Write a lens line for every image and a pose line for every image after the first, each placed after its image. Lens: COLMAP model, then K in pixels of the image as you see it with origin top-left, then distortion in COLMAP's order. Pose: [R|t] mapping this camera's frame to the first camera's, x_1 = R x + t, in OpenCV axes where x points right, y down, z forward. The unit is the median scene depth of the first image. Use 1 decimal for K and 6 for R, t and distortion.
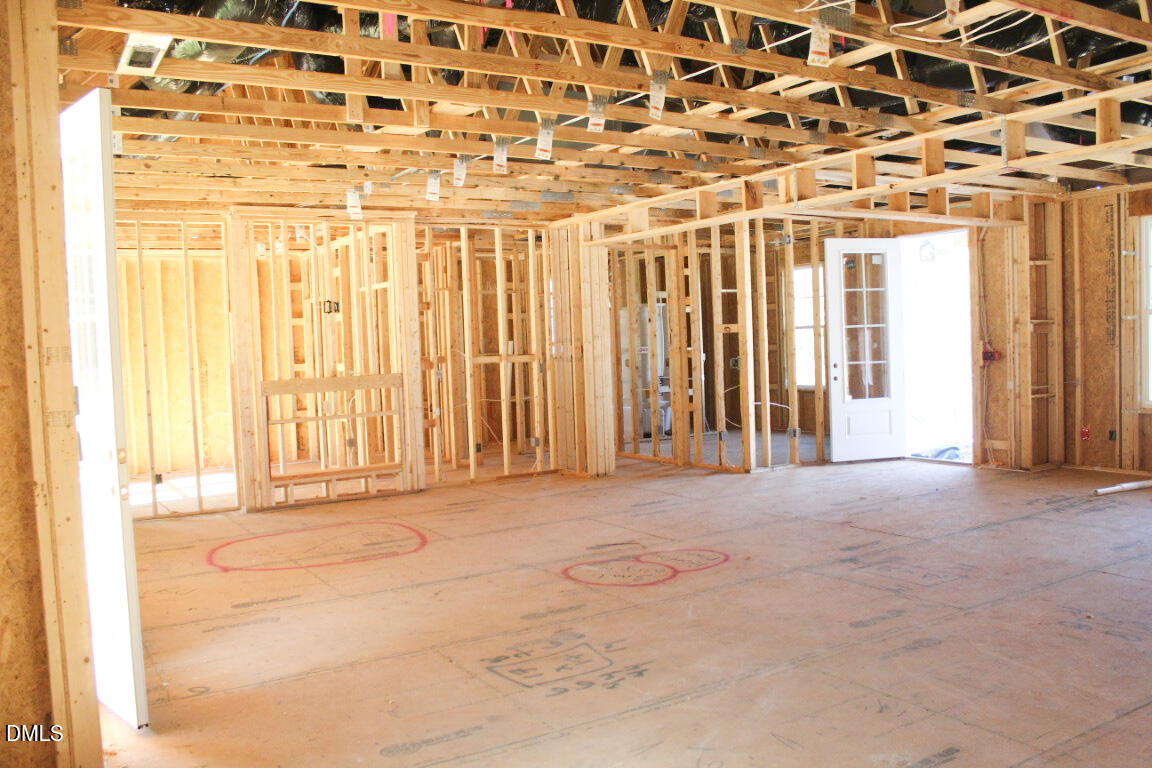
lens RADIAL K [[966.3, 0, 560.2], [0, 966.3, 386.7], [0, 0, 1]] dist [-0.160689, 0.143283]
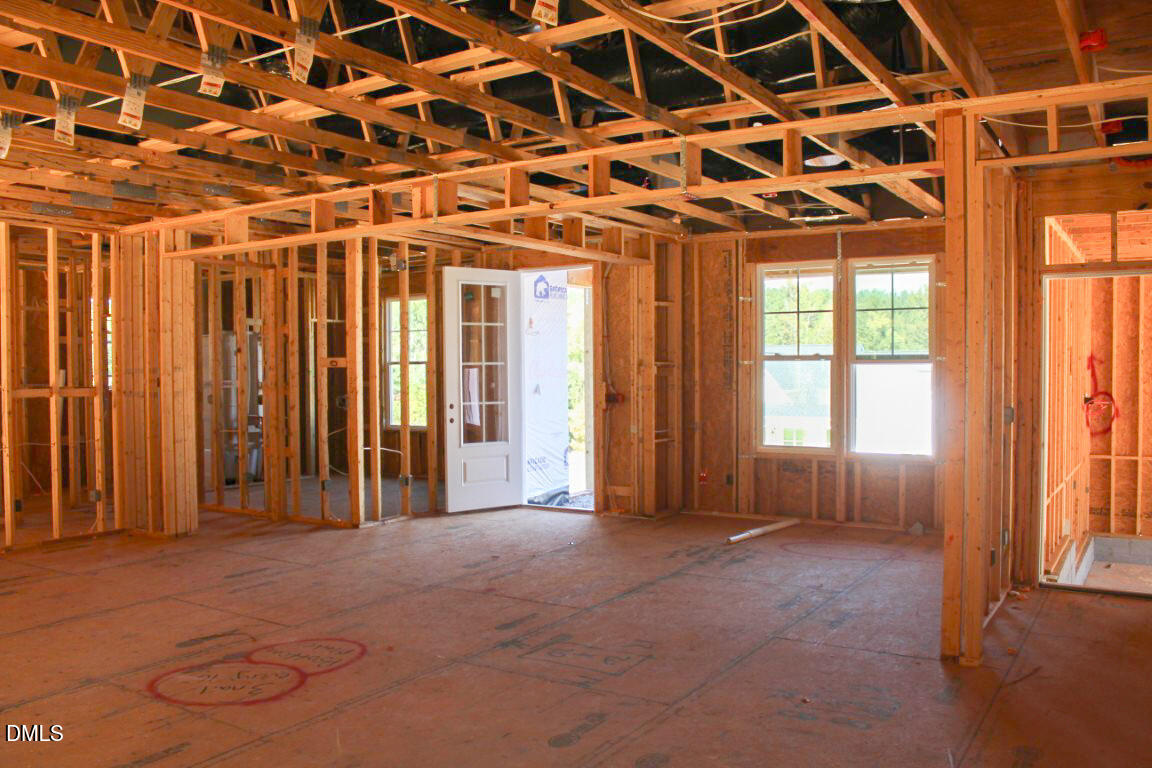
lens RADIAL K [[966.3, 0, 566.1], [0, 966.3, 388.1], [0, 0, 1]] dist [-0.160689, 0.143283]
pose [[0.899723, 0.020792, 0.435966, -0.017024], [-0.005892, 0.999352, -0.035503, -0.008618], [-0.436422, 0.029374, 0.899263, 0.145172]]
